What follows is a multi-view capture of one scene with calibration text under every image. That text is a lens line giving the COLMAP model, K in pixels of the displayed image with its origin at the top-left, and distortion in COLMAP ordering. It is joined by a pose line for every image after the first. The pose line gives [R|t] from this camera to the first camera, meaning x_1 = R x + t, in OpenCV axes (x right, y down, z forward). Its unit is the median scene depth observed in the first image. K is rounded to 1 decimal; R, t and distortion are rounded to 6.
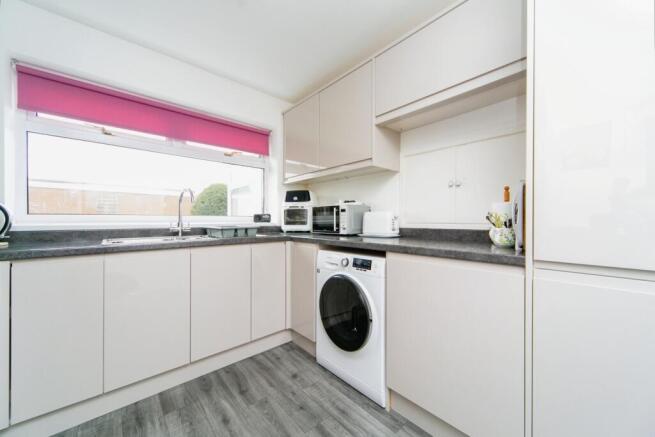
lens RADIAL K [[239.5, 0, 327.5], [0, 239.5, 218.5], [0, 0, 1]] dist [0.000292, -0.000046]
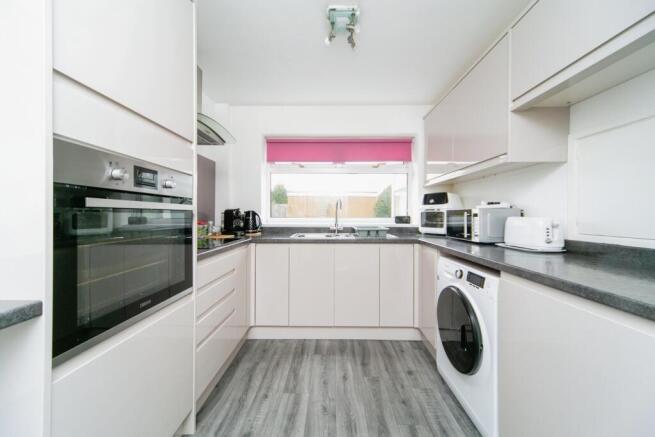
lens RADIAL K [[223.5, 0, 328.3], [0, 223.5, 213.2], [0, 0, 1]] dist [0.009118, -0.000015]
pose [[0.736884, -0.002879, -0.676013, 0.238110], [0.001770, 0.999996, -0.002330, -0.041377], [0.676017, 0.000520, 0.736886, 0.017719]]
